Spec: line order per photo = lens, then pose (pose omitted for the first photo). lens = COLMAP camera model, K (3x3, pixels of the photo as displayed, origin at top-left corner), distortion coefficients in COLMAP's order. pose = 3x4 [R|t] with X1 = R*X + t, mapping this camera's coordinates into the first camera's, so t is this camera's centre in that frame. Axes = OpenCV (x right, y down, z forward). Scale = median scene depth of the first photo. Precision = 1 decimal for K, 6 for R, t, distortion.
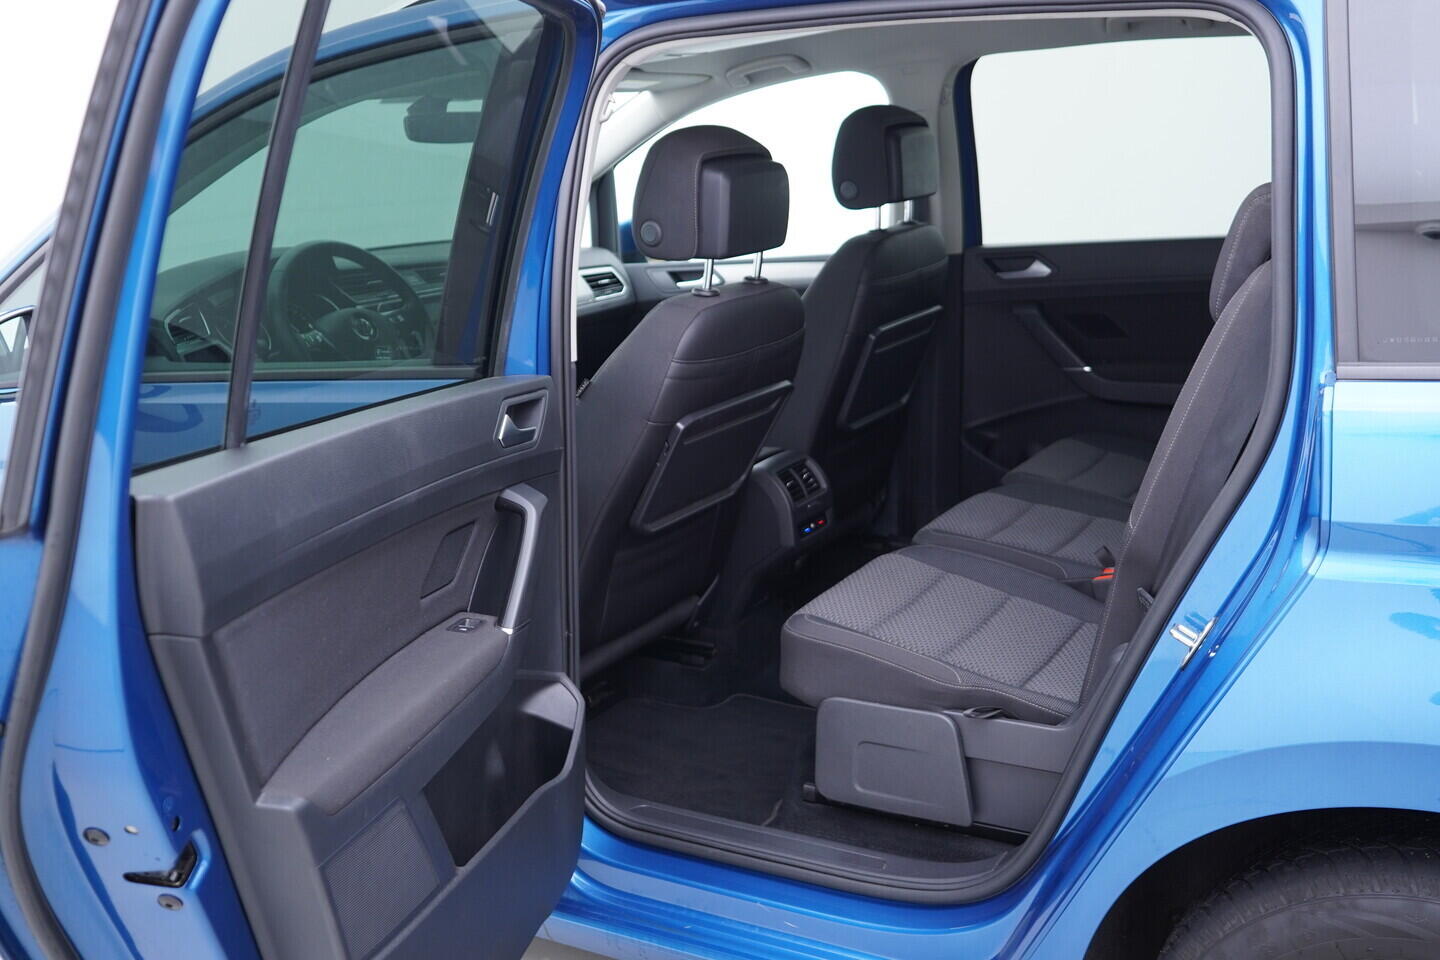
lens RADIAL K [[1418.5, 0, 720.0], [0, 1418.5, 480.0], [0, 0, 1]] dist [-0.008410, 0.001336]
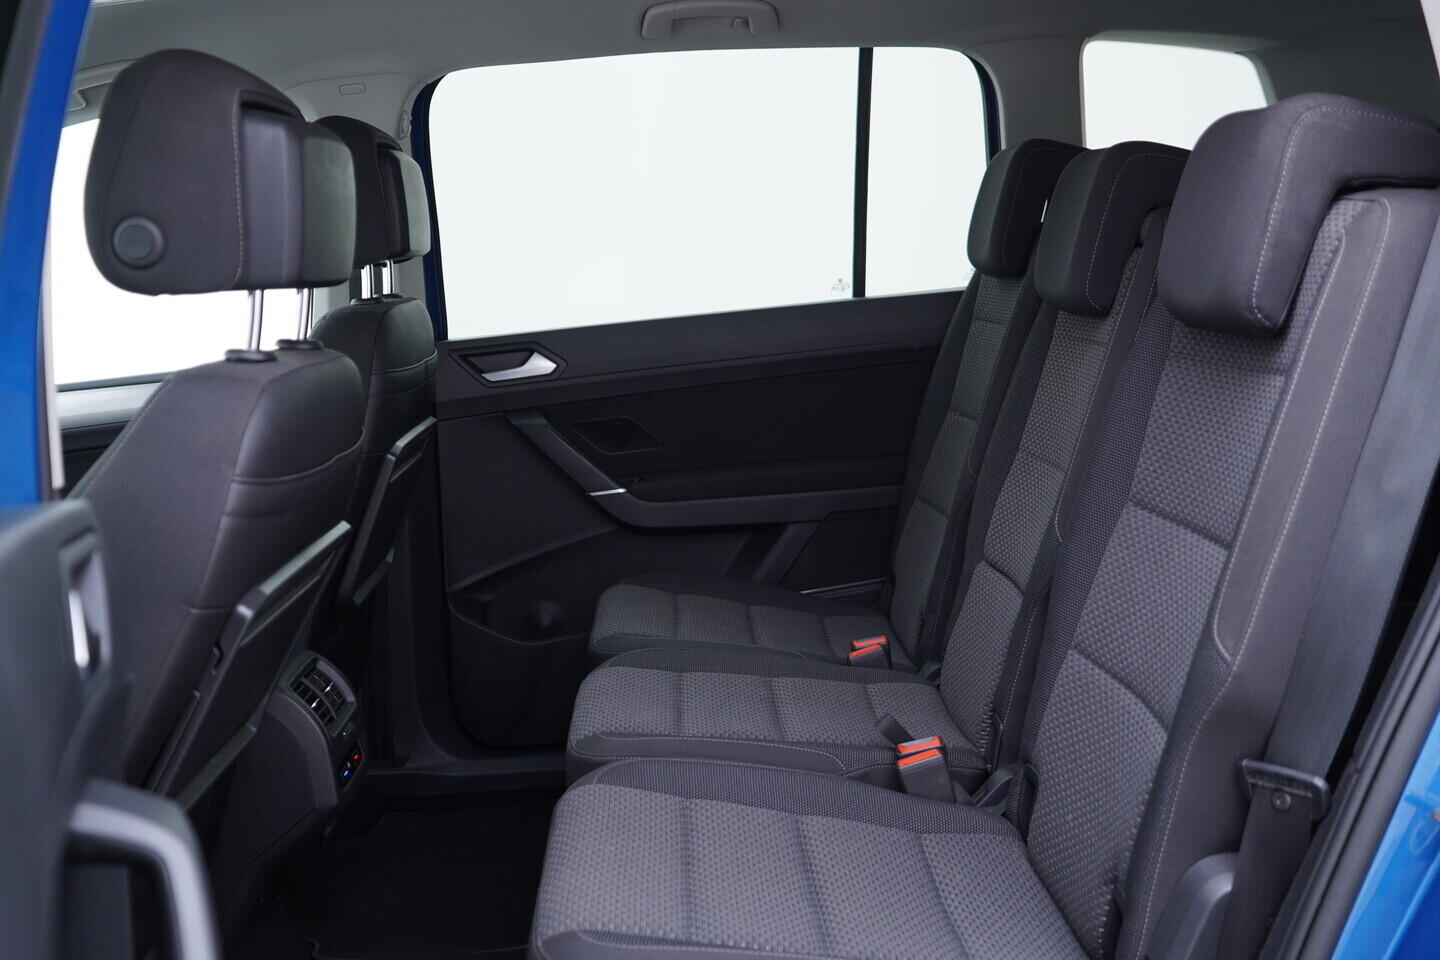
lens RADIAL K [[1418.5, 0, 720.0], [0, 1418.5, 480.0], [0, 0, 1]] dist [-0.008410, 0.001336]
pose [[0.819755, -0.074045, 0.567908, -0.138123], [0.148506, 0.985172, -0.085914, -0.012488], [-0.553126, 0.154766, 0.818596, 0.388445]]
